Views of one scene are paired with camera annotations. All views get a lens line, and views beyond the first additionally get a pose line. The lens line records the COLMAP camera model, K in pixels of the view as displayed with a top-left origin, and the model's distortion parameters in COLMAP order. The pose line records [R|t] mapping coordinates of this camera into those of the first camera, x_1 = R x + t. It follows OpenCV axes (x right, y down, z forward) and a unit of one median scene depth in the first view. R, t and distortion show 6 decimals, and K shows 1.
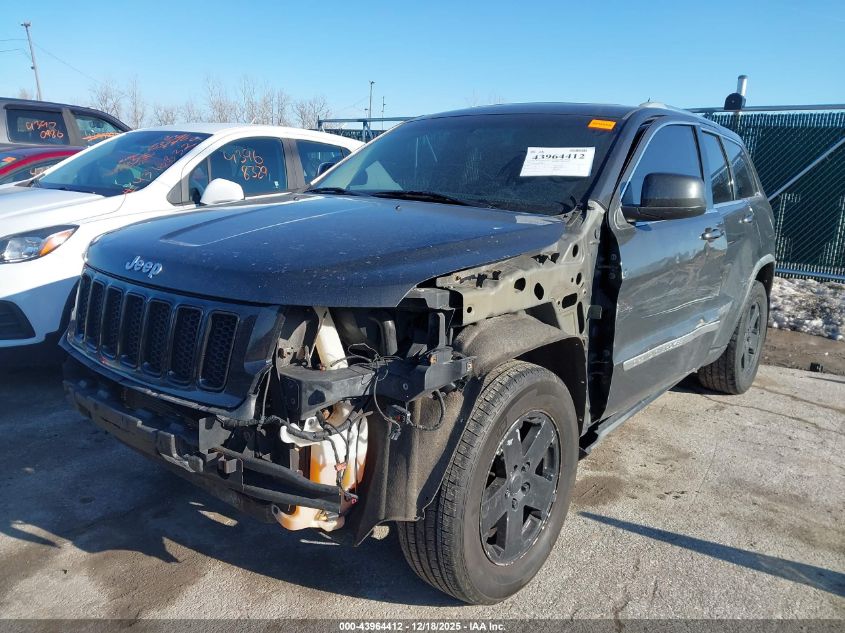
lens RADIAL K [[669.7, 0, 424.2], [0, 669.7, 328.5], [0, 0, 1]] dist [0.013859, -0.002766]
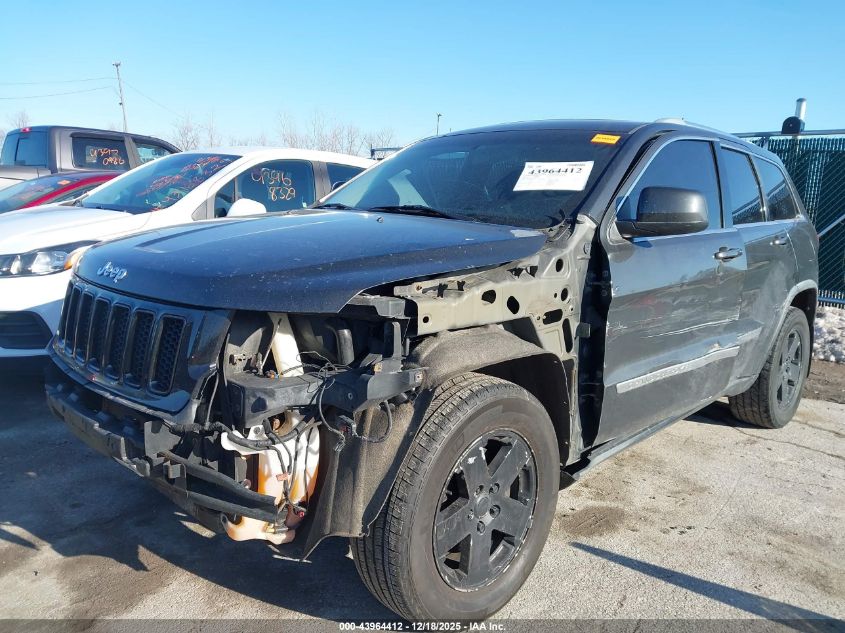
lens RADIAL K [[669.7, 0, 424.2], [0, 669.7, 328.5], [0, 0, 1]] dist [0.013859, -0.002766]
pose [[0.995261, 0.020936, -0.094963, 0.124187], [-0.025051, 0.998789, -0.042353, 0.020170], [0.093961, 0.044531, 0.994579, 0.029647]]
